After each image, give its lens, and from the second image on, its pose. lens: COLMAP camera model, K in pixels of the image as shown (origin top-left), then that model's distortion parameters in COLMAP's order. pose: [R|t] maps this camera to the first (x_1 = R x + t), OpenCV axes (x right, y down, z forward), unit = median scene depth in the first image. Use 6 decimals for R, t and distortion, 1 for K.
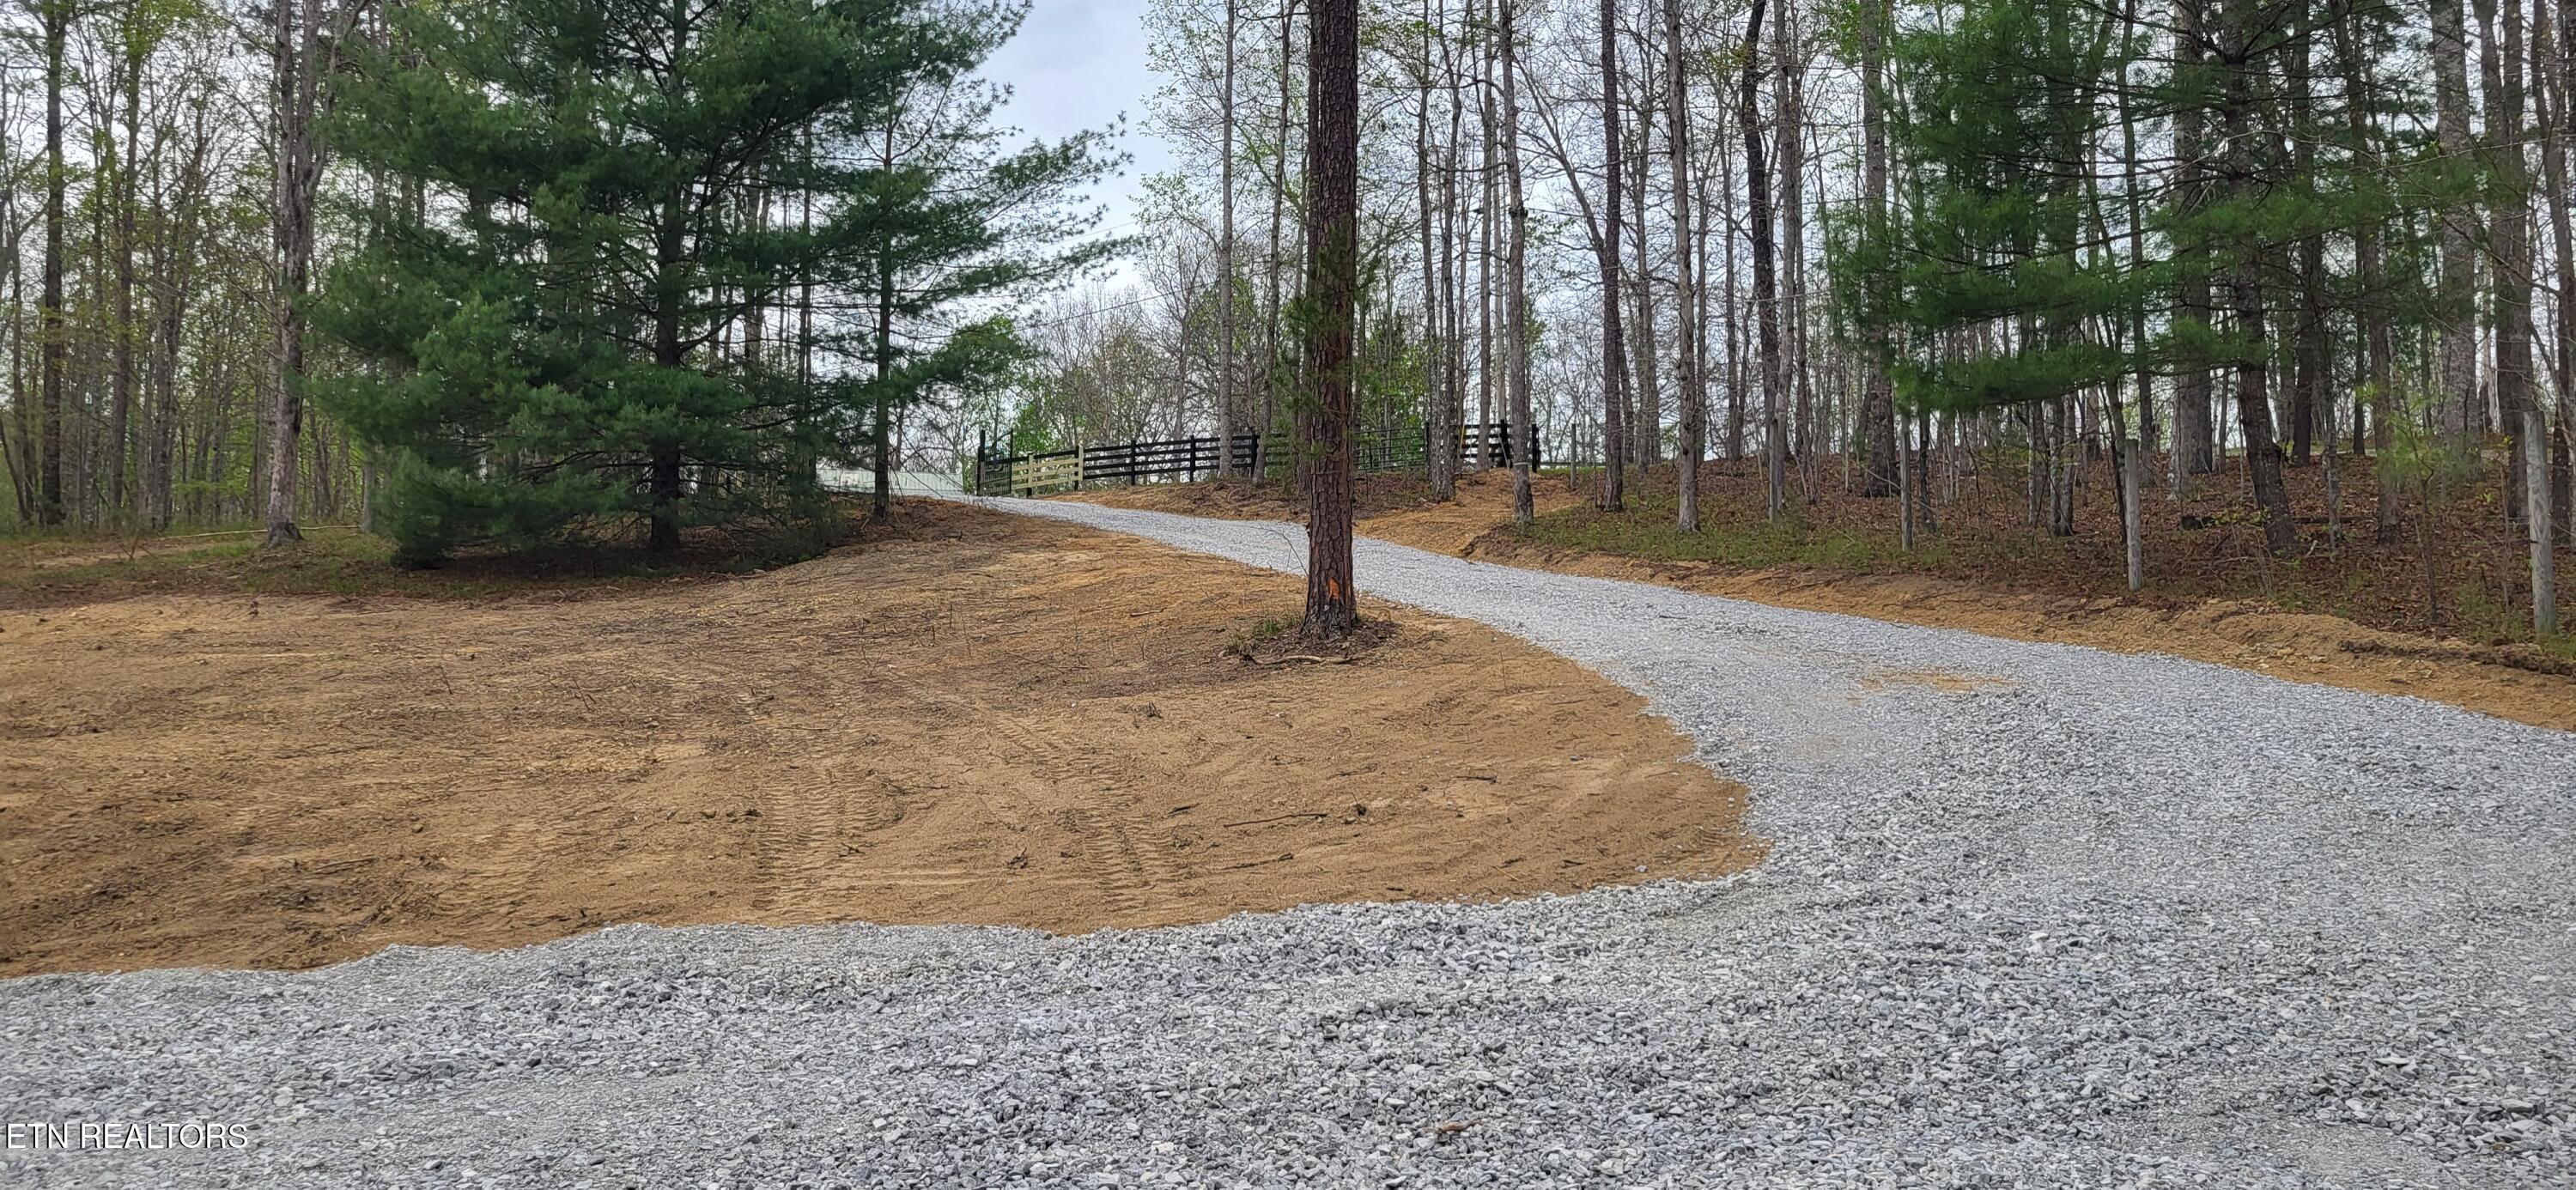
lens RADIAL K [[1927.6, 0, 1280.5], [0, 1927.6, 598.2], [0, 0, 1]] dist [0.013120, -0.010932]
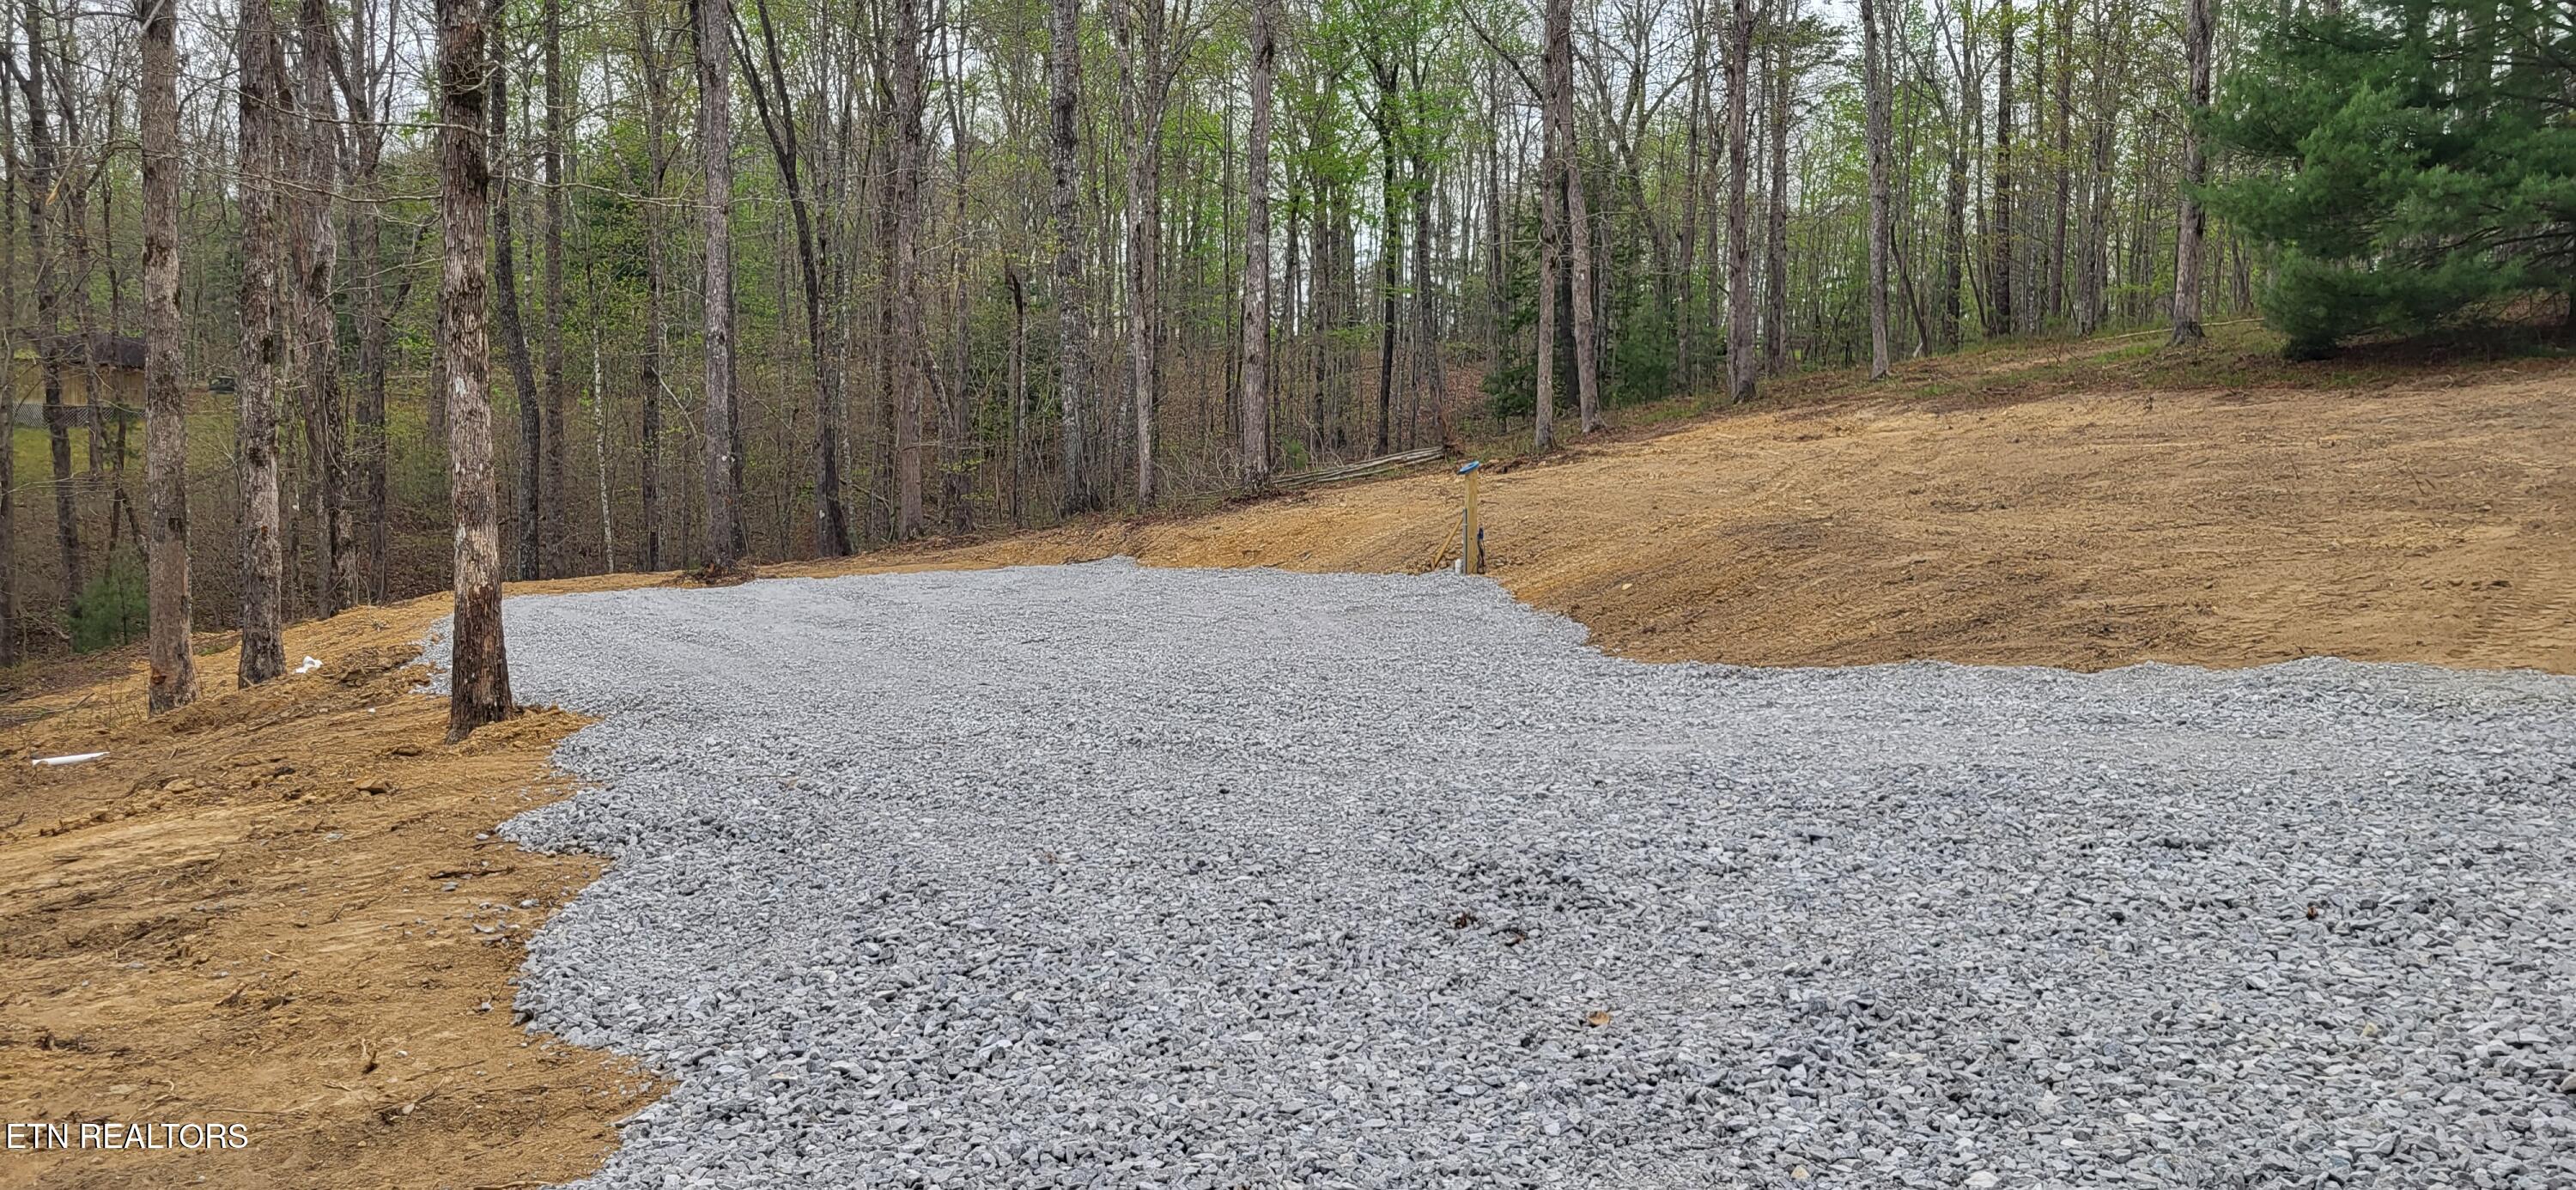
lens RADIAL K [[1927.6, 0, 1280.5], [0, 1927.6, 598.2], [0, 0, 1]] dist [0.013120, -0.010932]
pose [[0.597449, 0.051502, -0.800251, 0.068606], [0.035688, 0.995239, 0.090695, -0.001871], [0.801112, -0.082745, 0.592767, -0.074642]]
